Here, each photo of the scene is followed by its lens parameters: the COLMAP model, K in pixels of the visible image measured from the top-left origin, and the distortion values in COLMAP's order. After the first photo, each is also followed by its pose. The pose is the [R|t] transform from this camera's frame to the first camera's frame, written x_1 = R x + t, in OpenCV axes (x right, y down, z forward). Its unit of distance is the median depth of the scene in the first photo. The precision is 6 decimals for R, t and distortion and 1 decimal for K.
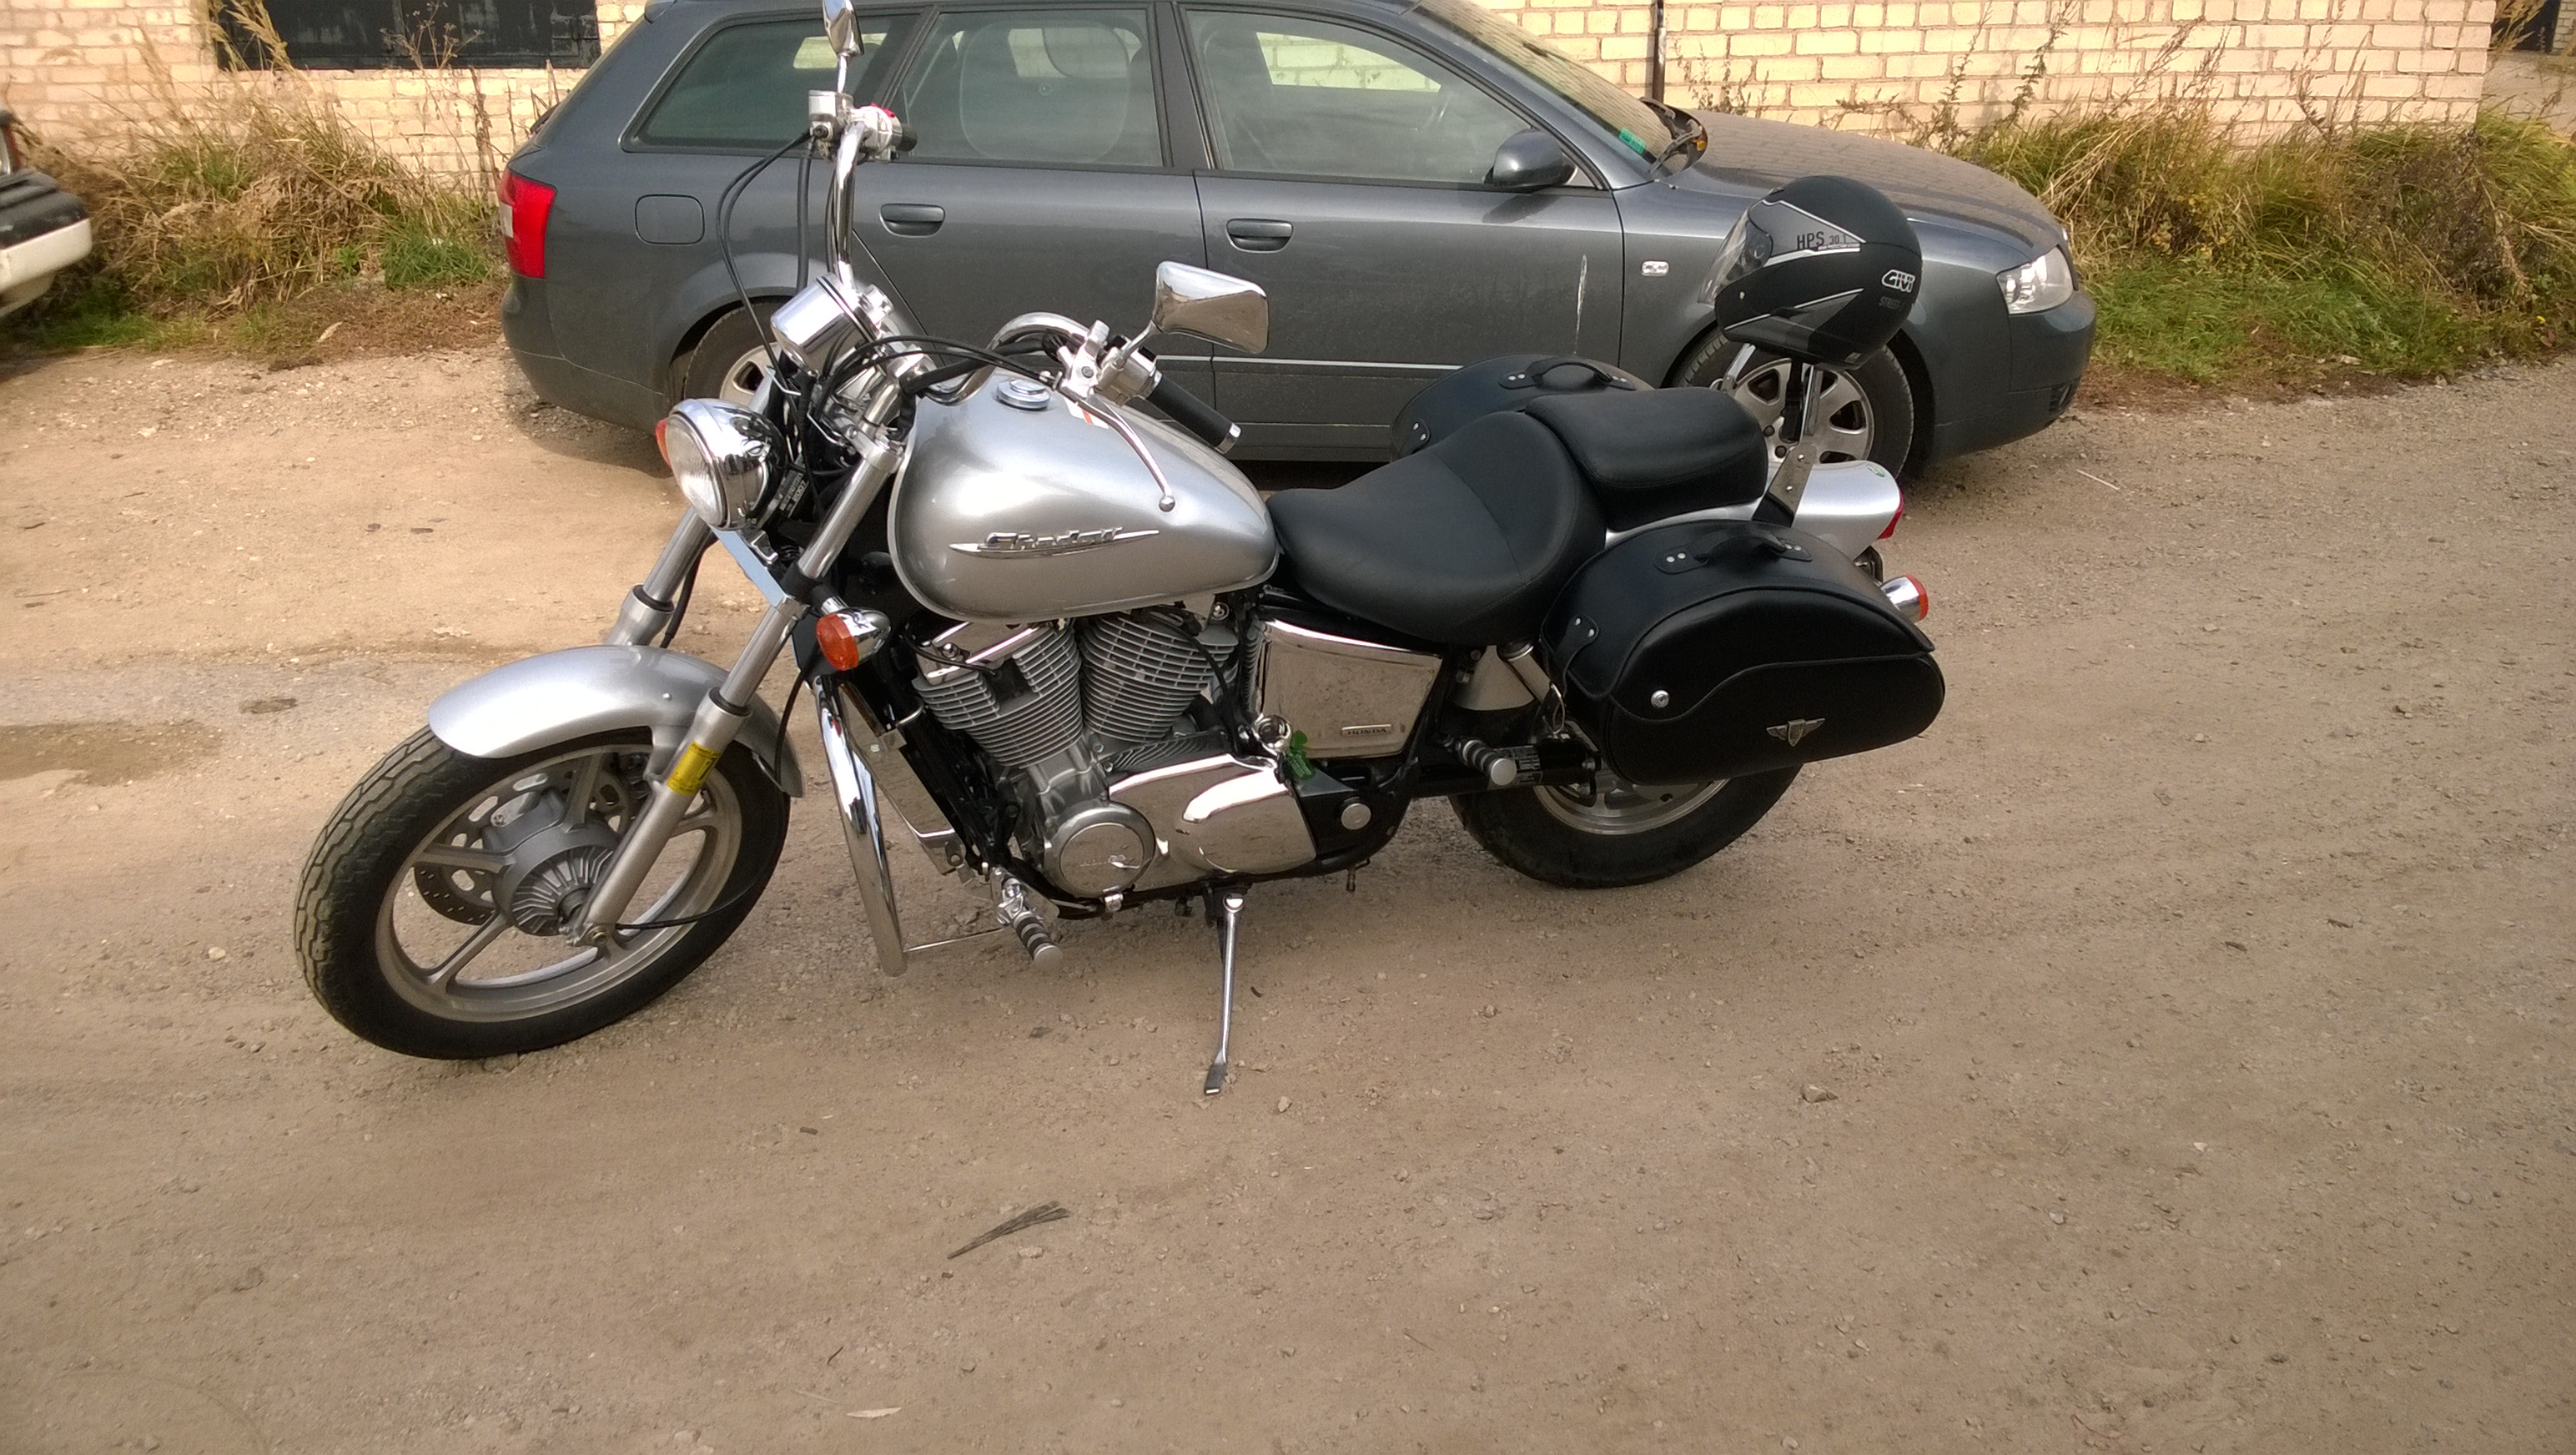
lens RADIAL K [[1988.6, 0, 1281.1], [0, 1988.6, 725.3], [0, 0, 1]] dist [0.055301, -0.152487]
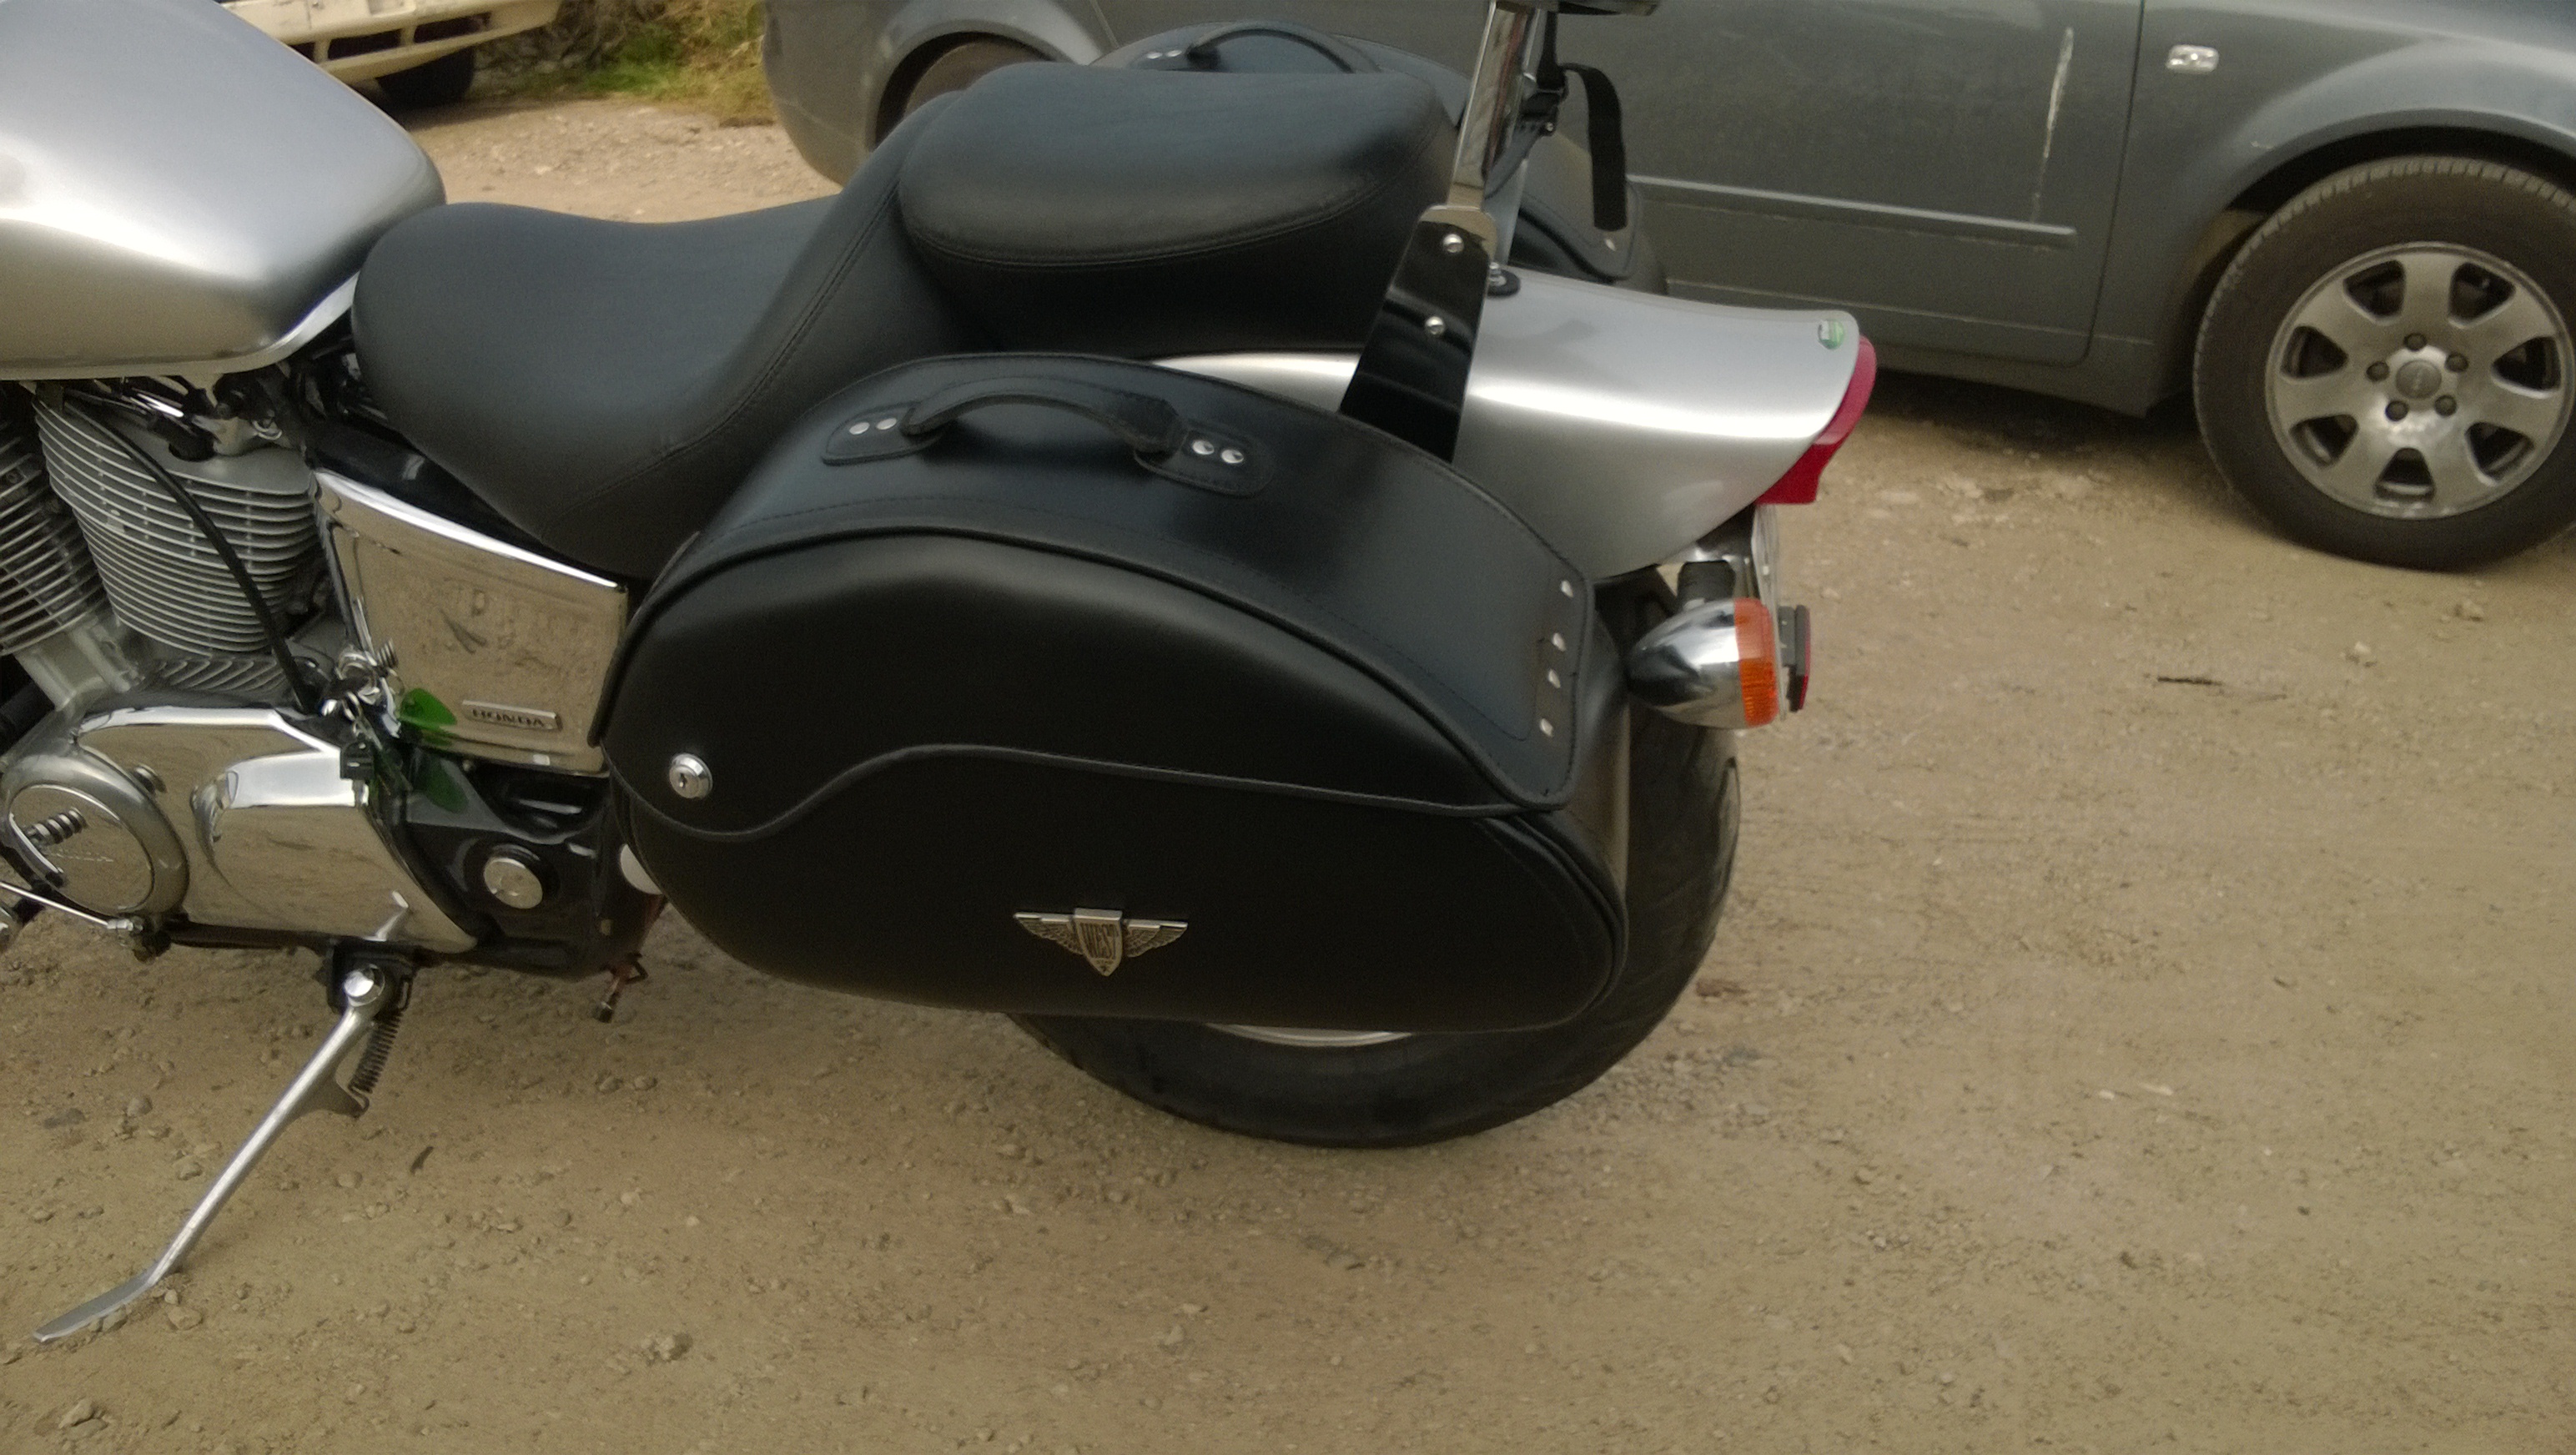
lens RADIAL K [[2001.4, 0, 1264.4], [0, 2001.4, 721.2], [0, 0, 1]] dist [0.060892, -0.171153]
pose [[0.887238, 0.199541, -0.415922, 0.228887], [-0.183390, 0.979869, 0.078894, -0.037696], [0.423292, 0.006279, 0.905972, 0.362496]]
